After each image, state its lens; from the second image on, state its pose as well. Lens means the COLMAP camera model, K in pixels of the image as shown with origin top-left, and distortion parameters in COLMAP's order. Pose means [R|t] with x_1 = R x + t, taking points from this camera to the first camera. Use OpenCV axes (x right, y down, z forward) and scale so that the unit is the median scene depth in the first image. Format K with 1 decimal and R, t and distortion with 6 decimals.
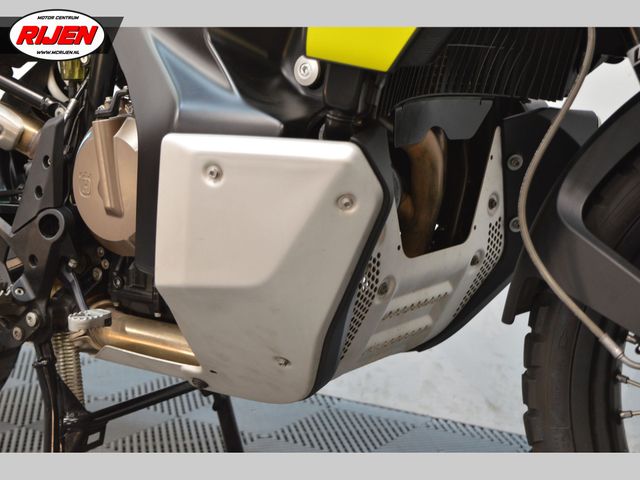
lens RADIAL K [[1226.4, 0, 321.9], [0, 1226.4, 240.7], [0, 0, 1]] dist [-0.077053, 0.000000]
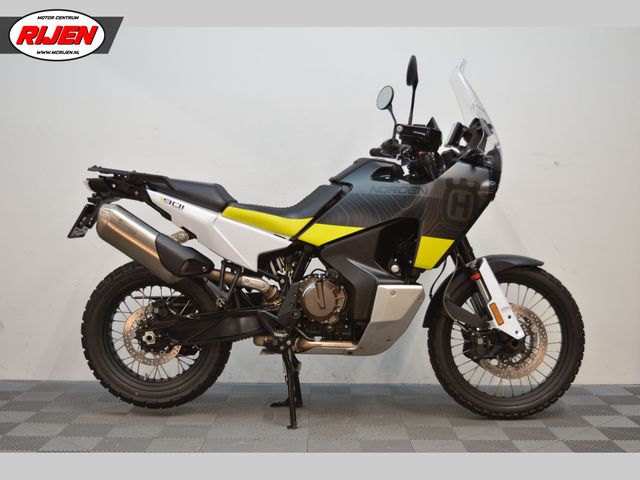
lens RADIAL K [[848.0, 0, 320.7], [0, 848.0, 234.4], [0, 0, 1]] dist [-0.055645, 0.000000]
pose [[0.821087, -0.002016, 0.570799, -1.586406], [0.085221, 0.989219, -0.119096, 0.058191], [-0.564405, 0.146433, 0.812406, -1.043716]]
